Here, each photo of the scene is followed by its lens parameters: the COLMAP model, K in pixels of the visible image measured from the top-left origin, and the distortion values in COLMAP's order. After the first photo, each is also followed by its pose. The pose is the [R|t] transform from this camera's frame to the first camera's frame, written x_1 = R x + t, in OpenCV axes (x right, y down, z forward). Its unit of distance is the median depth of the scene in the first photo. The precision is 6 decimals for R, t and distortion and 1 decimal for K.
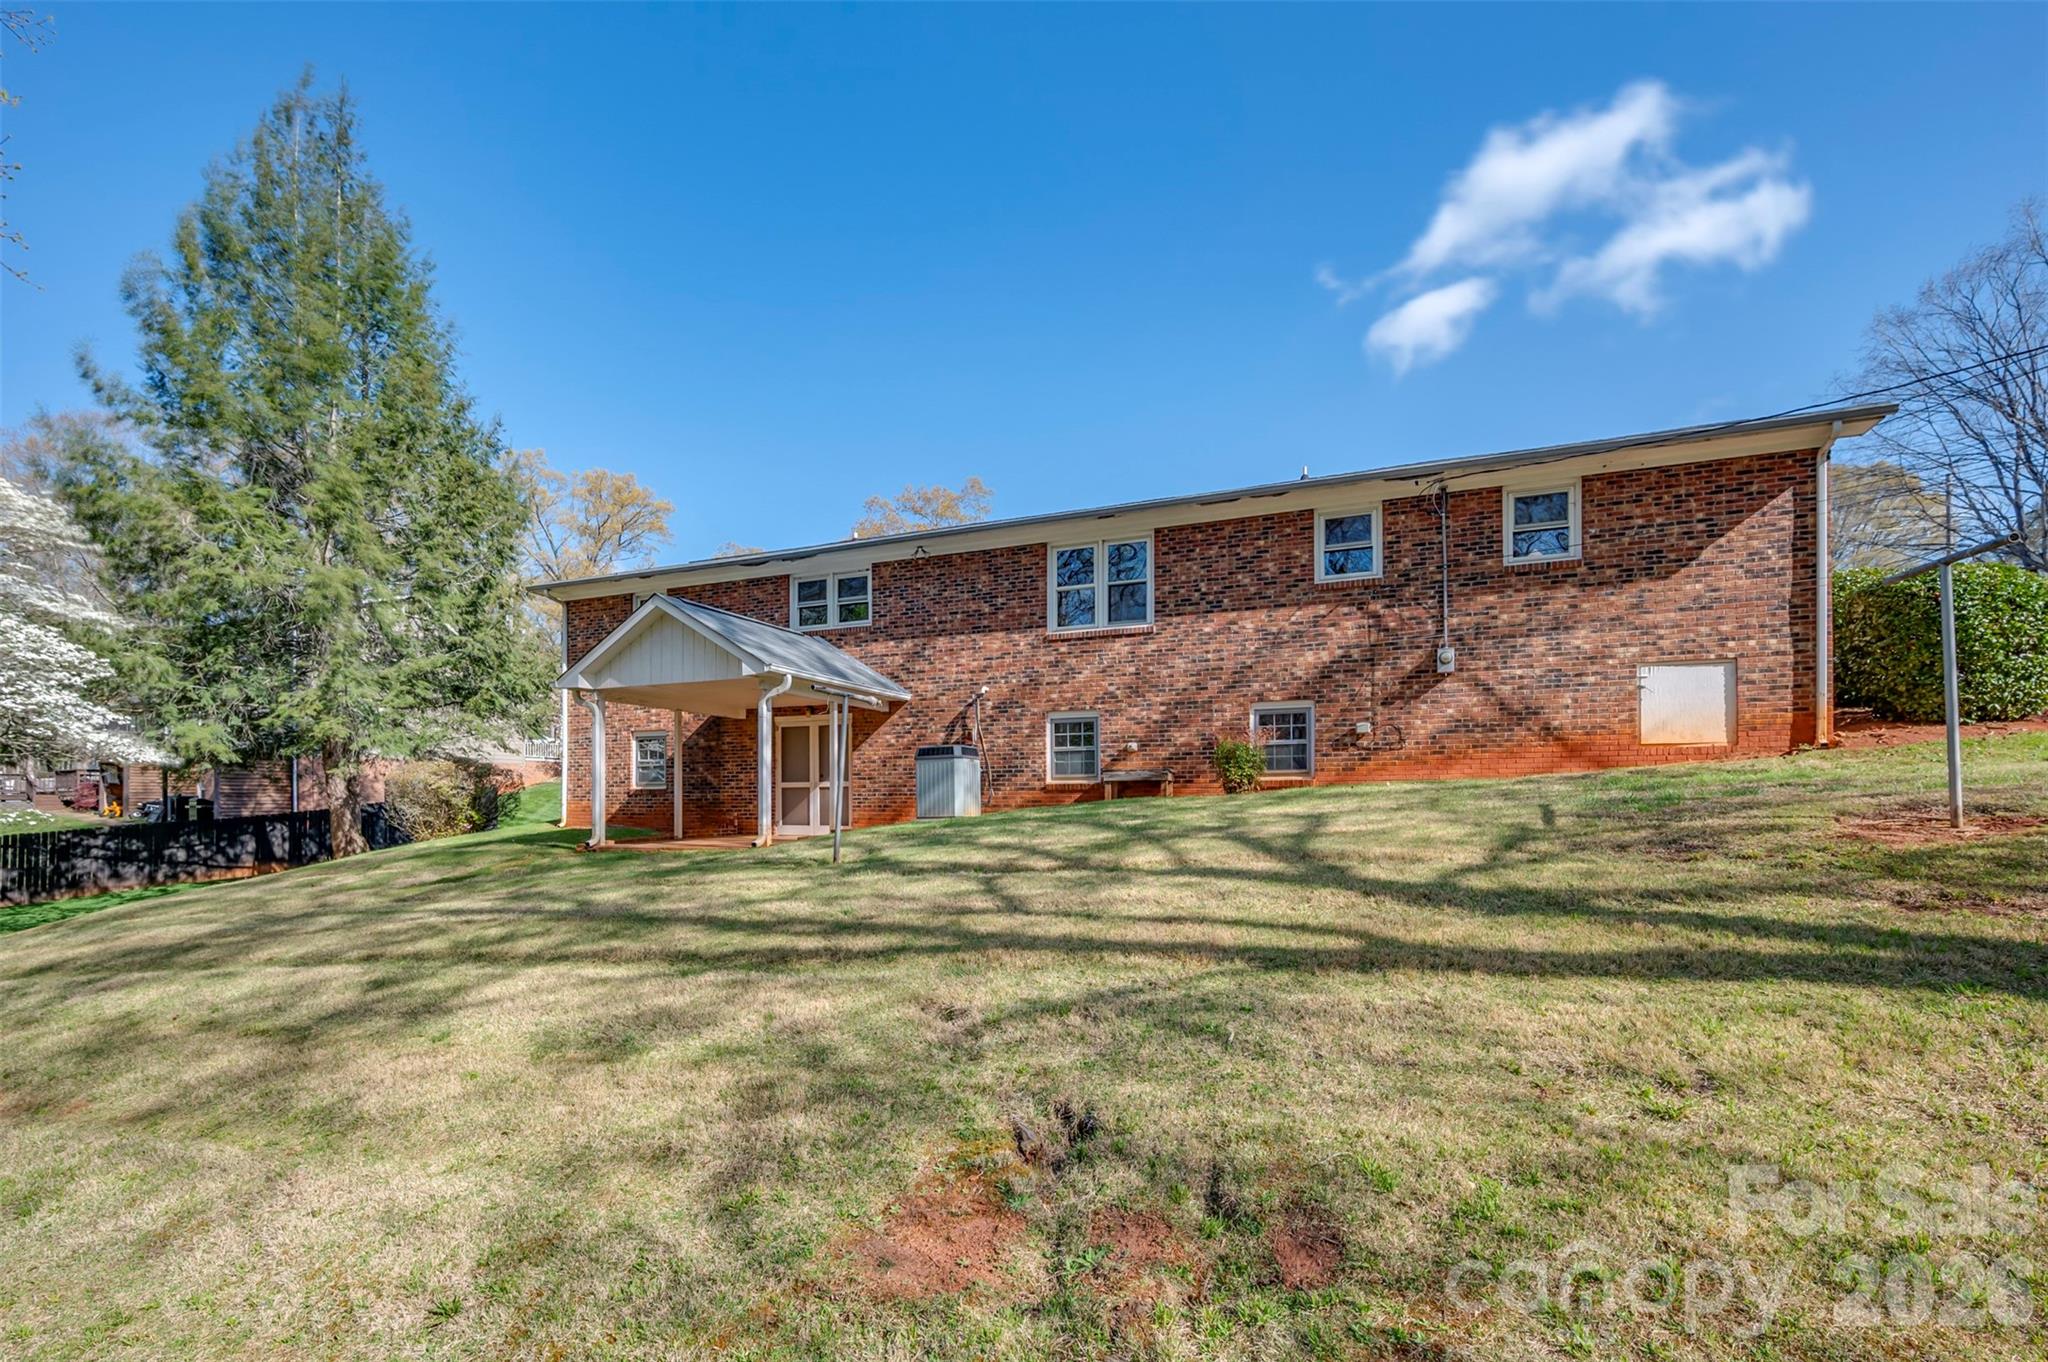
lens RADIAL K [[861.5, 0, 1024.0], [0, 861.5, 672.6], [0, 0, 1]] dist [-0.001575, -0.000091]
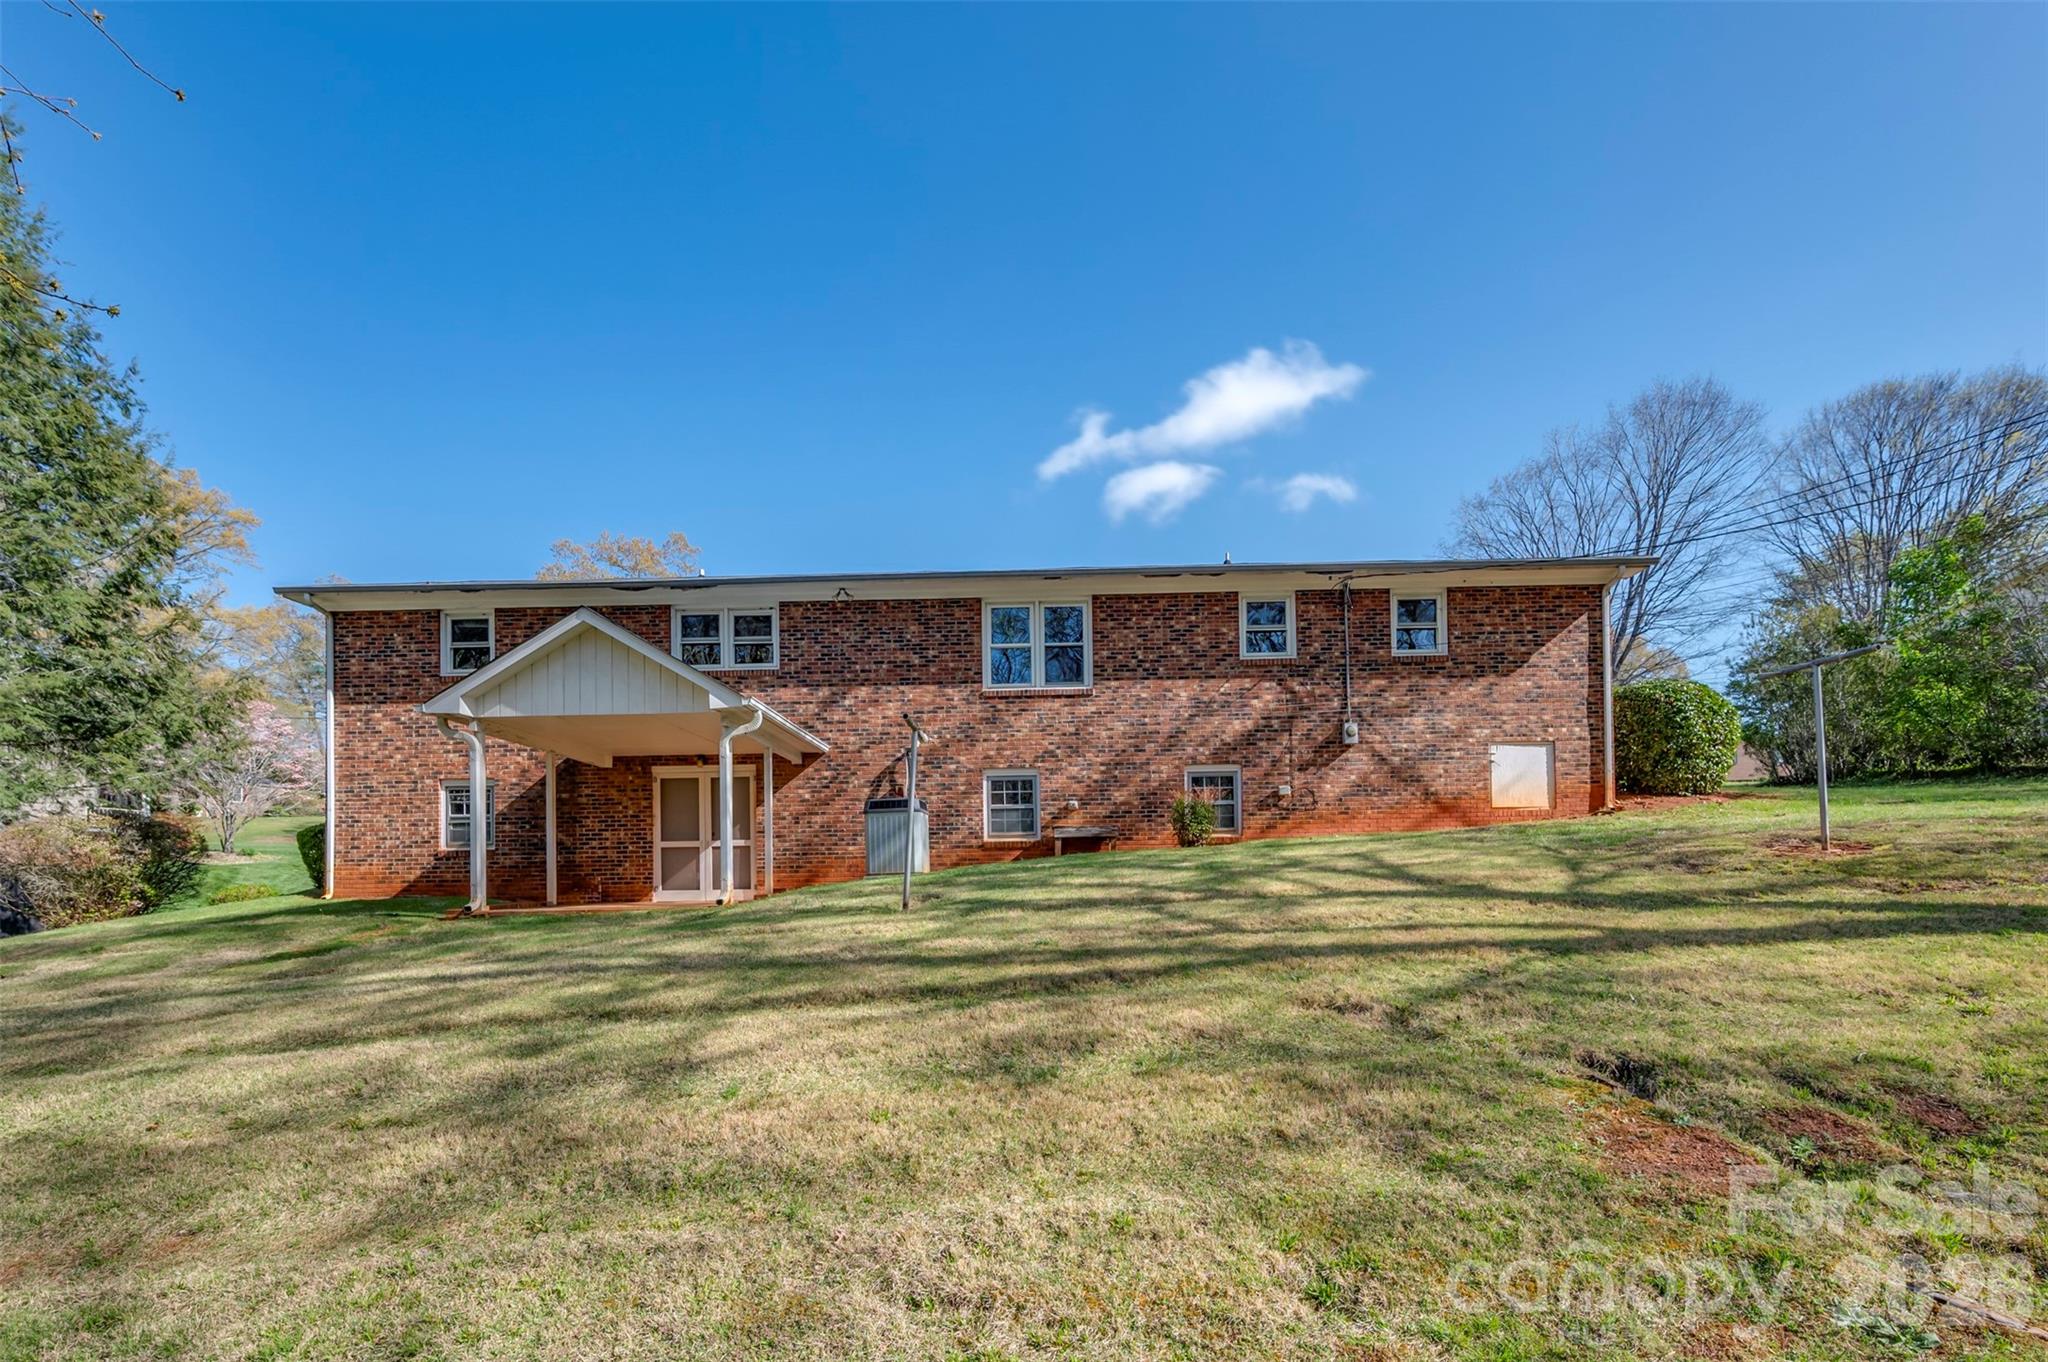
lens RADIAL K [[873.4, 0, 1024.1], [0, 873.4, 750.7], [0, 0, 1]] dist [0.000203, 0.000250]
pose [[0.934888, 0.044428, 0.352152, -0.308144], [-0.040892, 0.999011, -0.017479, 0.044105], [-0.352580, 0.001941, 0.935780, 0.054009]]
